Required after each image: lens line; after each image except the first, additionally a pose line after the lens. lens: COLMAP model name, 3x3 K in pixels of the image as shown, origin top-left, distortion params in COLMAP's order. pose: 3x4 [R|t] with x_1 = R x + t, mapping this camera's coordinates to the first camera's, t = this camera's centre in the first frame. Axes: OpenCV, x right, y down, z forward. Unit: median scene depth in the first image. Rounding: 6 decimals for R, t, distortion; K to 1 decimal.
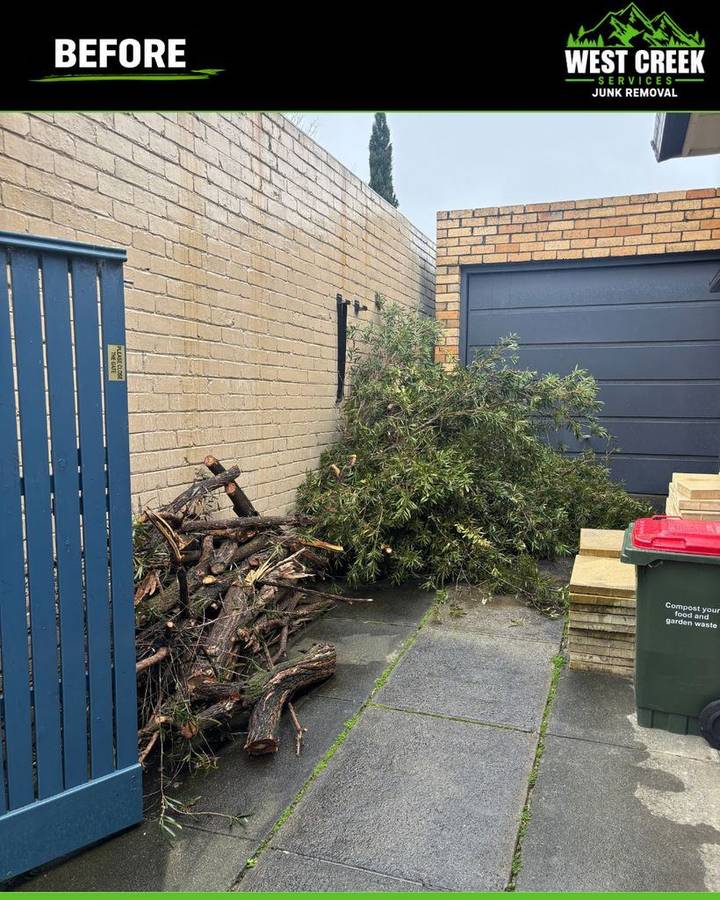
lens RADIAL K [[769.1, 0, 357.8], [0, 769.1, 504.3], [0, 0, 1]] dist [0.012031, 0.031065]
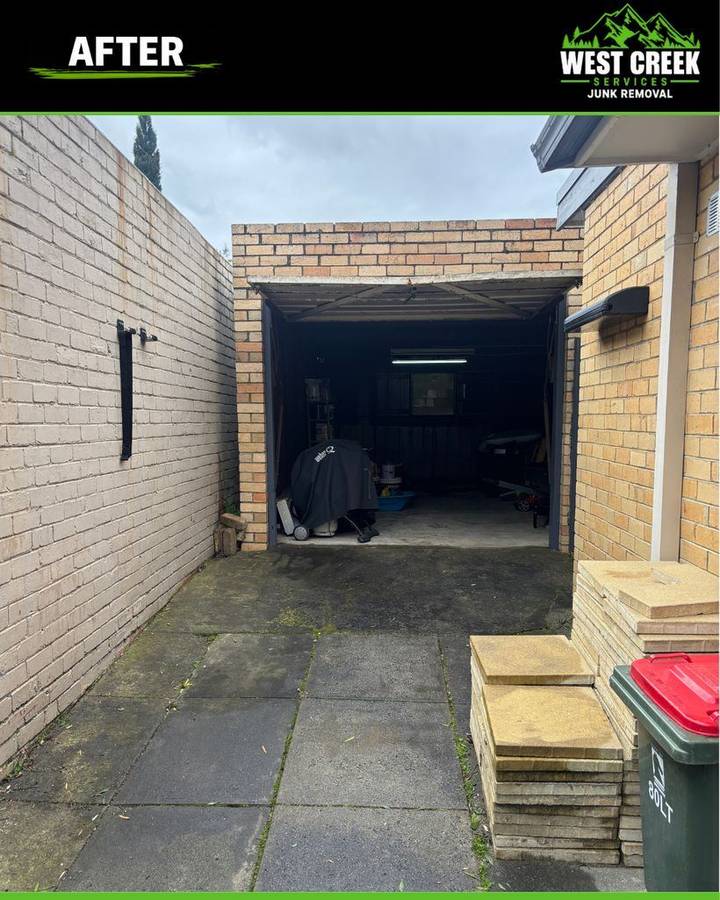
lens RADIAL K [[769.1, 0, 357.8], [0, 769.1, 504.3], [0, 0, 1]] dist [0.012031, 0.031065]
pose [[0.956793, -0.038893, 0.288158, -0.020897], [0.046901, 0.998680, -0.020937, -0.055032], [-0.286964, 0.033548, 0.957354, 0.180839]]
